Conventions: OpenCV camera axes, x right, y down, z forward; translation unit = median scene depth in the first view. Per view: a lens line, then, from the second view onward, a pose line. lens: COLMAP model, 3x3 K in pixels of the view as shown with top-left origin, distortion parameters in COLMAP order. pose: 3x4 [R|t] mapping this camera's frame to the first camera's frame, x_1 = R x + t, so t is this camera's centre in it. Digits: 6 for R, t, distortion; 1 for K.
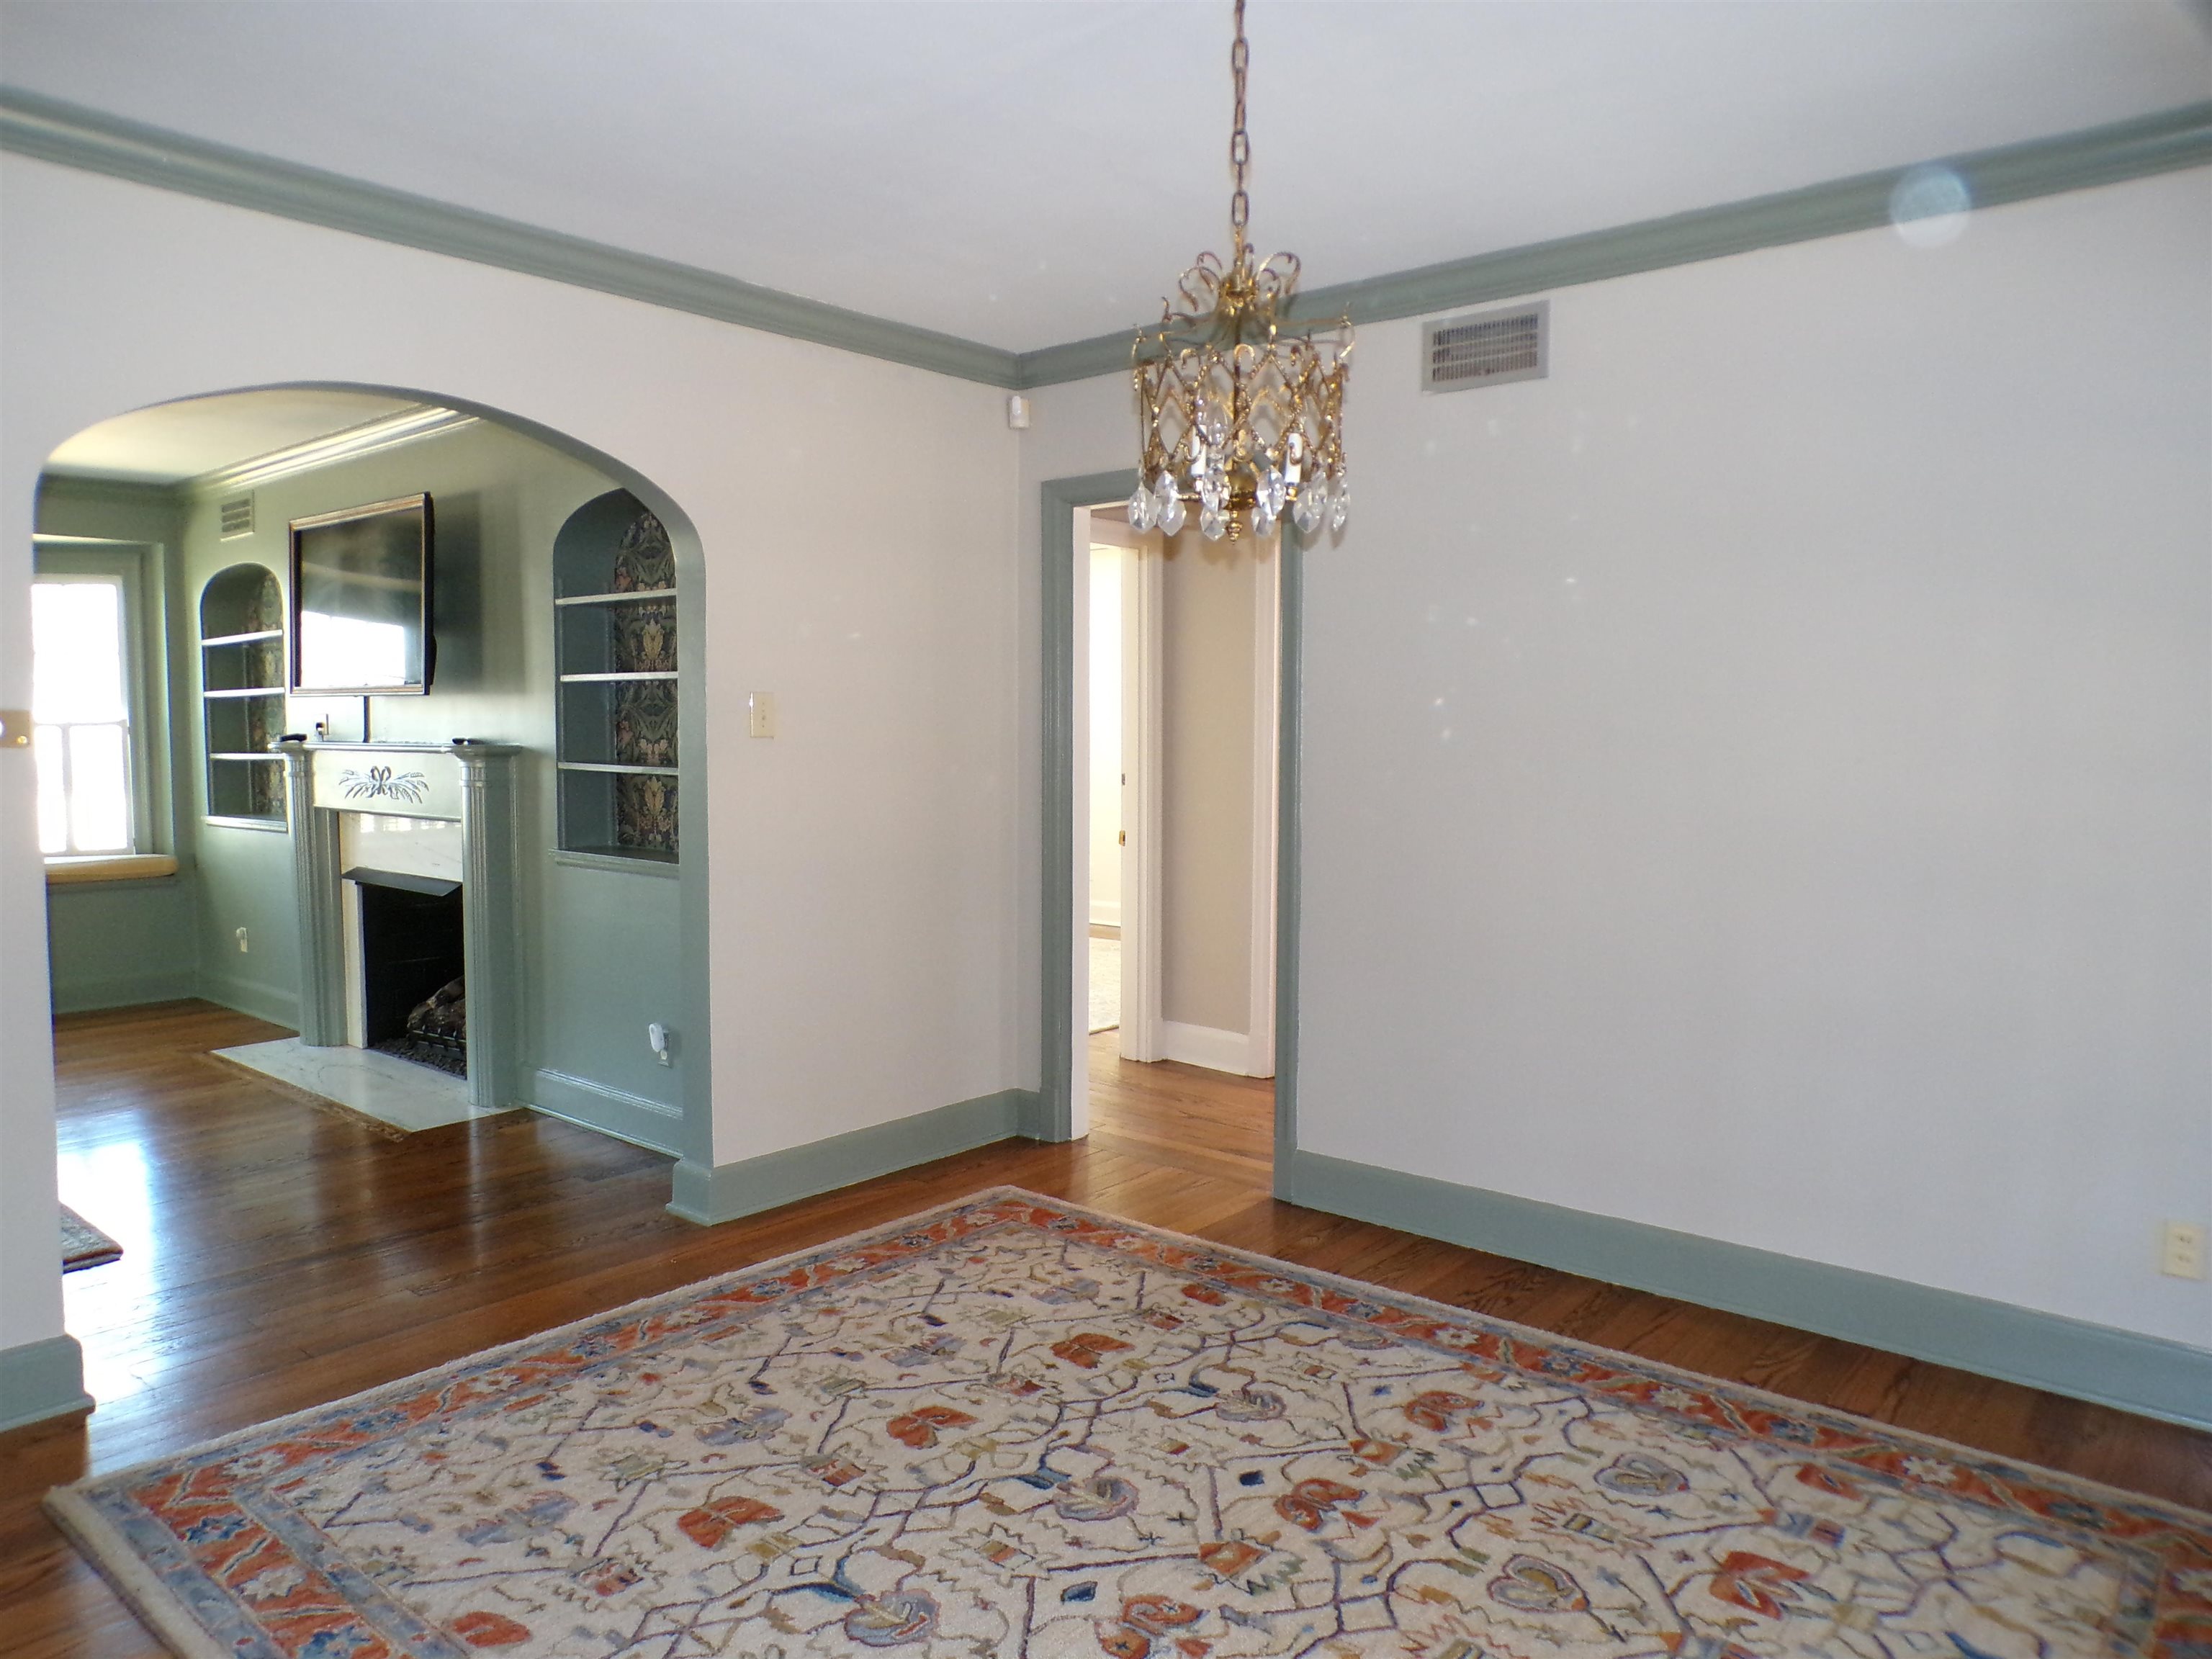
lens RADIAL K [[1510.6, 0, 1063.9], [0, 1510.6, 826.4], [0, 0, 1]] dist [-0.026226, 0.008530]
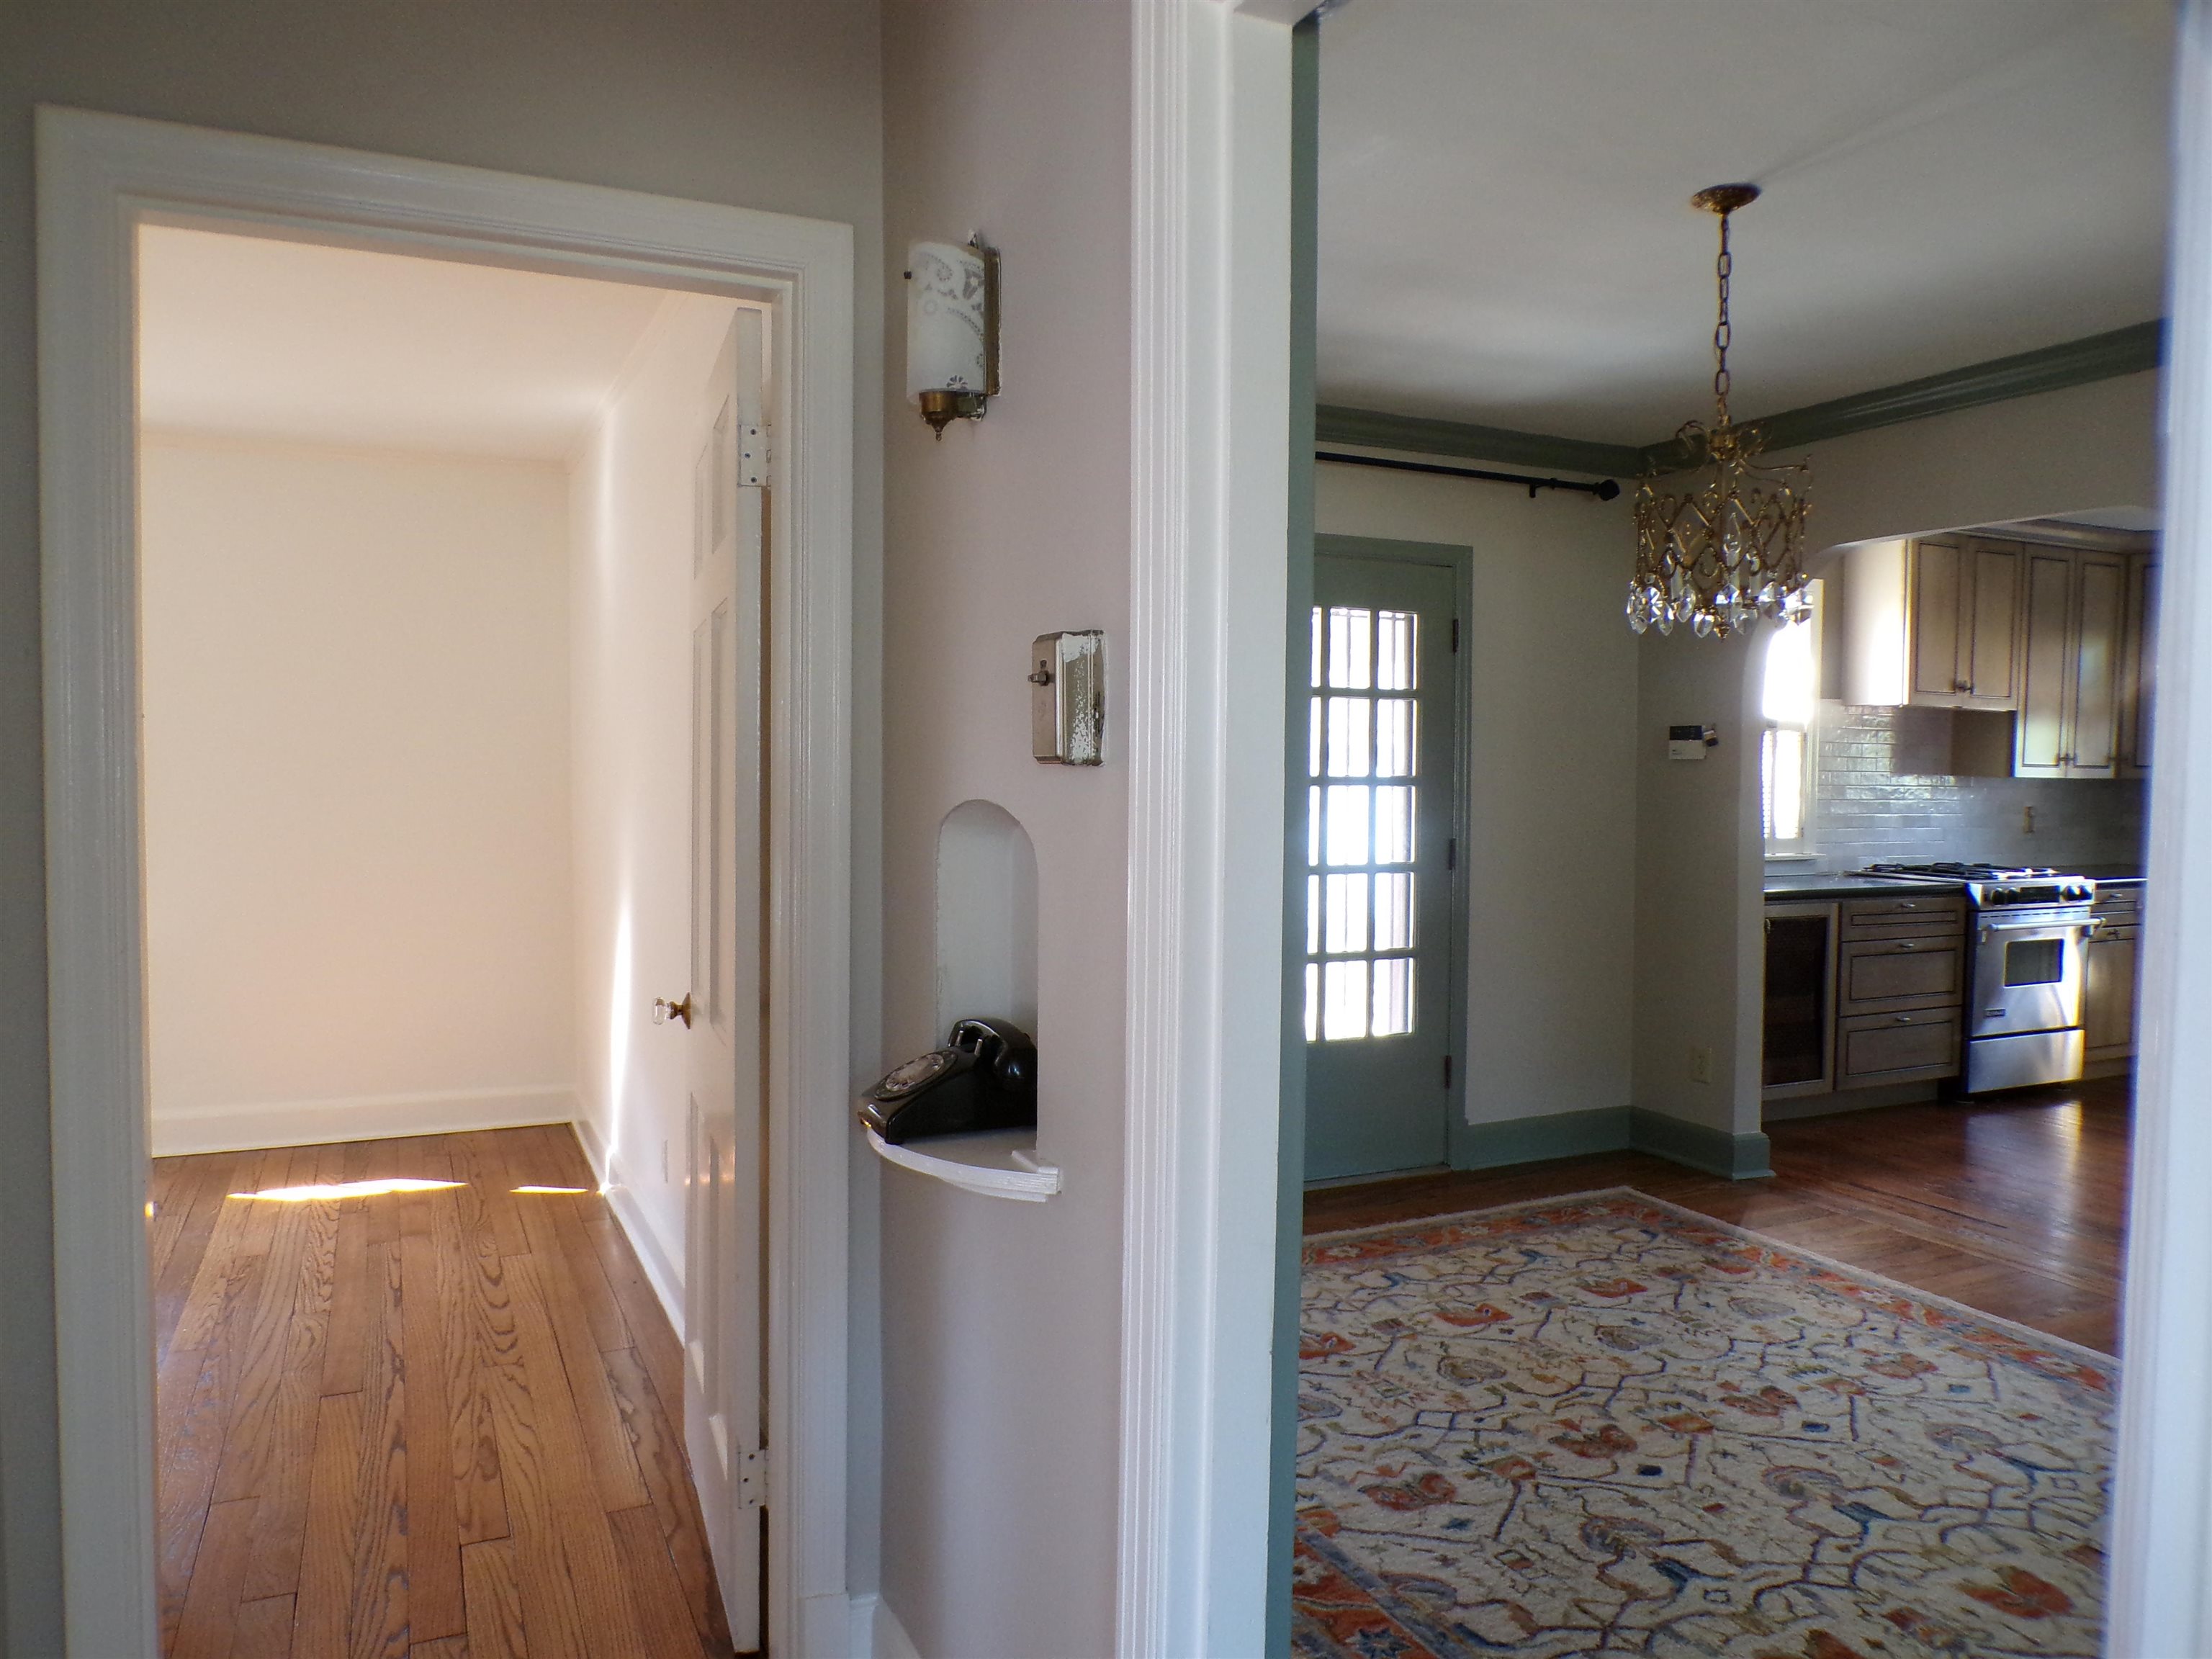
lens RADIAL K [[1510.6, 0, 1063.9], [0, 1510.6, 826.4], [0, 0, 1]] dist [-0.026226, 0.008530]
pose [[-0.914367, -0.037721, 0.403126, 0.091340], [0.005737, 0.994344, 0.106055, -0.152827], [-0.404846, 0.099286, -0.908979, 2.110228]]
